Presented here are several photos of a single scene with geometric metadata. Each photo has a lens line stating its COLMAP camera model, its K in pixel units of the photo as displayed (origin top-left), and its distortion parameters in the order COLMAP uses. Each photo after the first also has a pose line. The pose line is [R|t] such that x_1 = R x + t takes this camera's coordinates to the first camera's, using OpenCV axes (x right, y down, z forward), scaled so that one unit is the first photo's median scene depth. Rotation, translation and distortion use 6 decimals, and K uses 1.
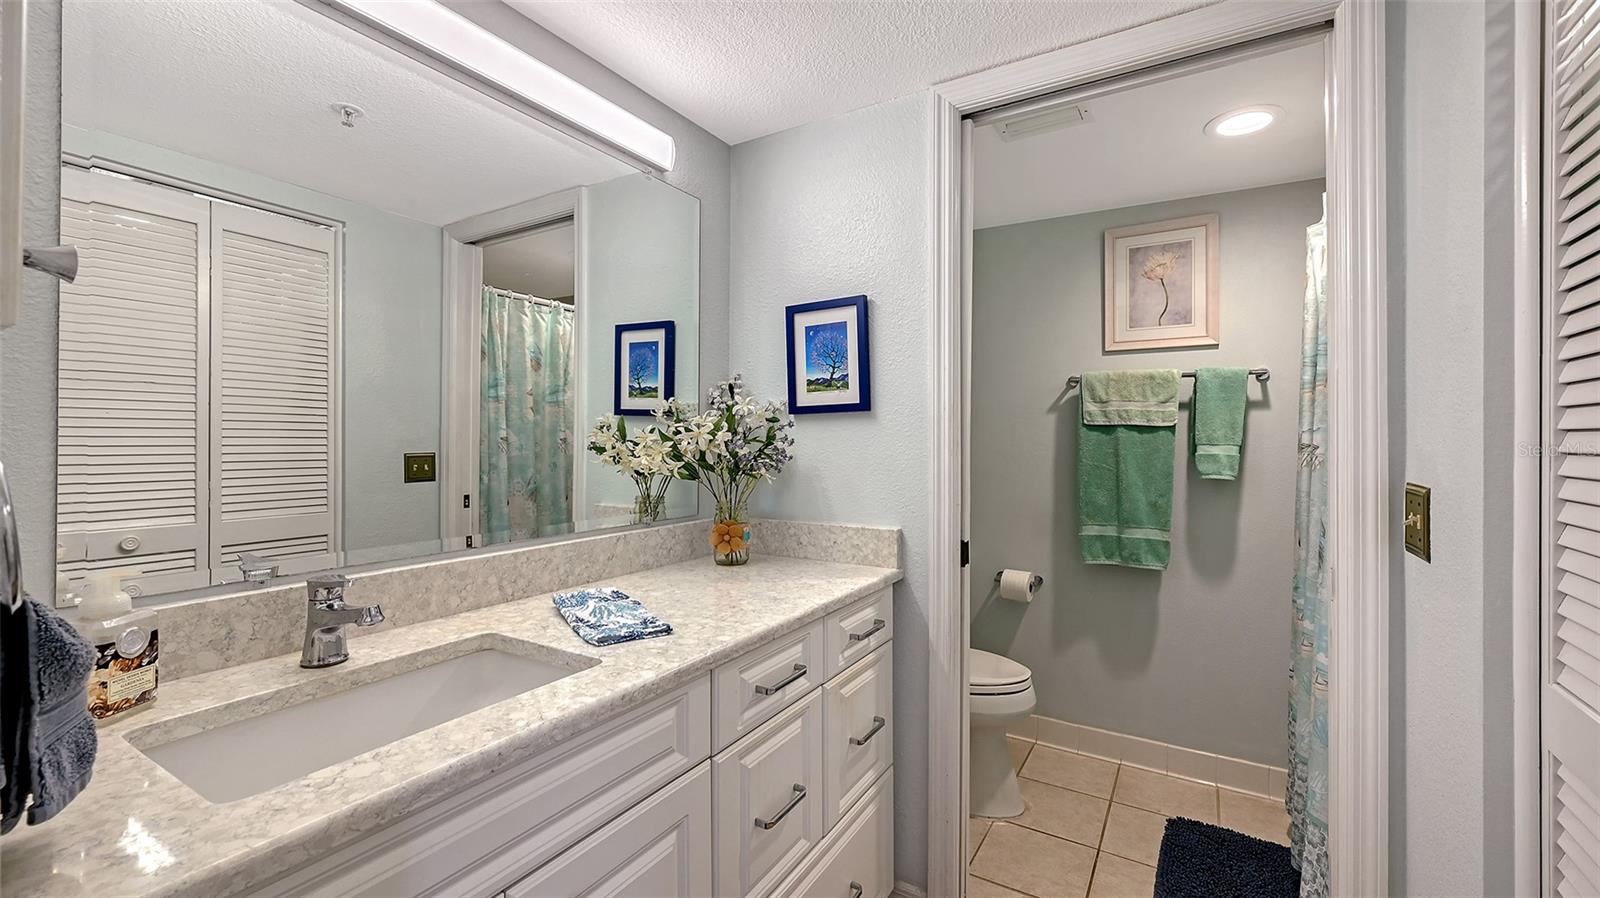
lens RADIAL K [[642.7, 0, 795.4], [0, 642.7, 442.3], [0, 0, 1]] dist [-0.001729, 0.000659]
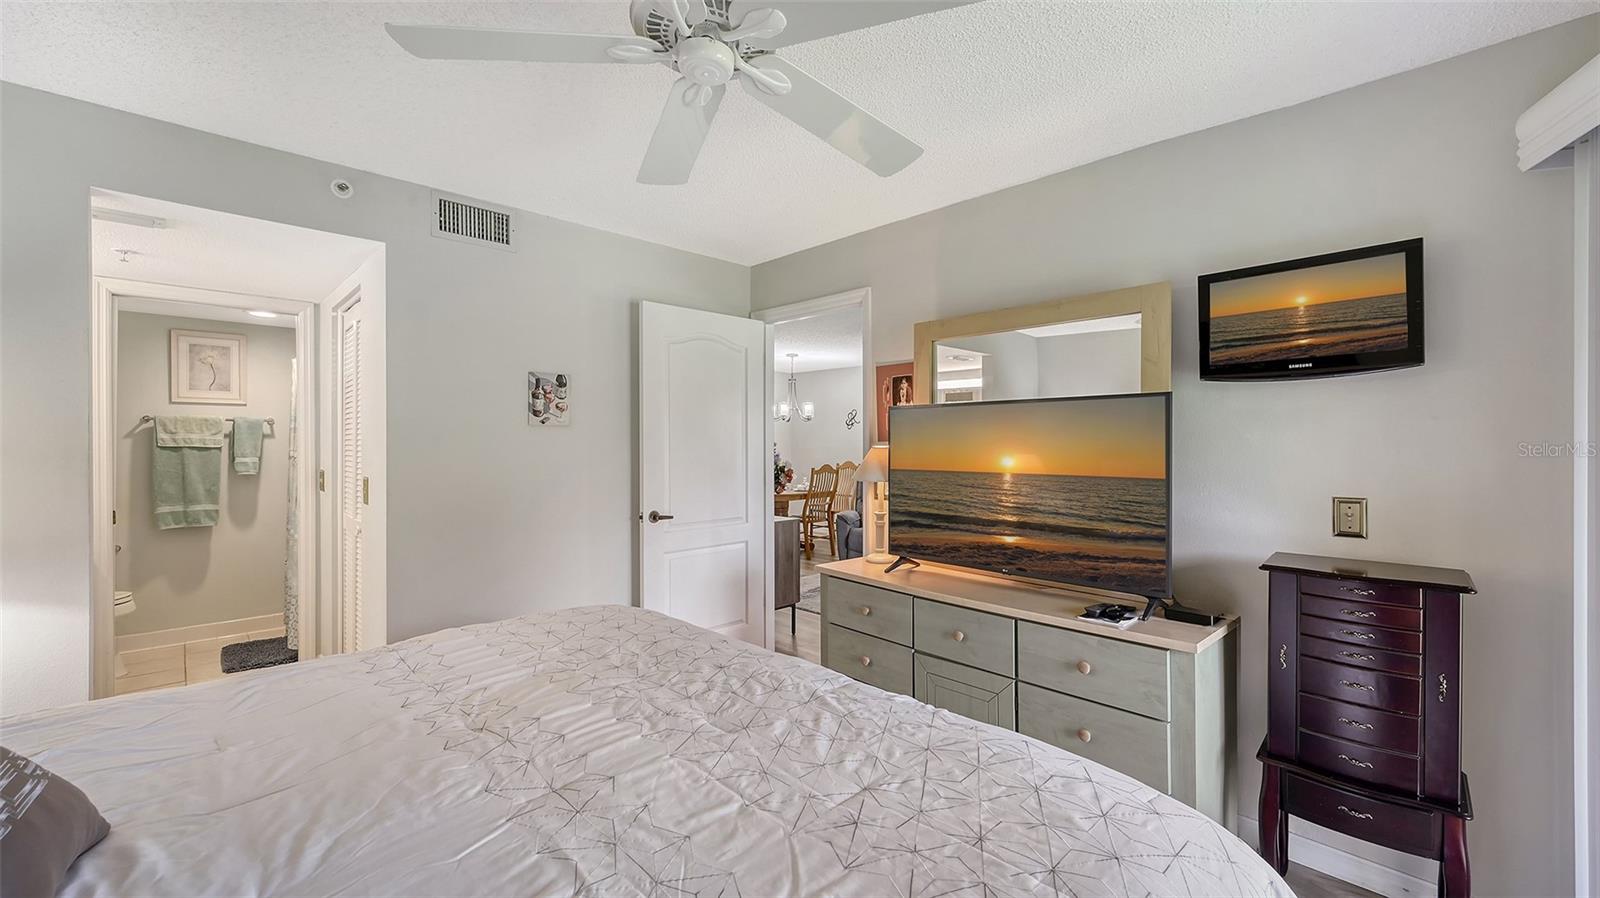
lens RADIAL K [[642.7, 0, 805.7], [0, 642.7, 440.1], [0, 0, 1]] dist [-0.001729, 0.000659]
pose [[0.237236, -0.000548, 0.971452, -0.797797], [0.005891, 0.999982, -0.000875, -0.033579], [-0.971434, 0.005930, 0.237235, -1.062764]]
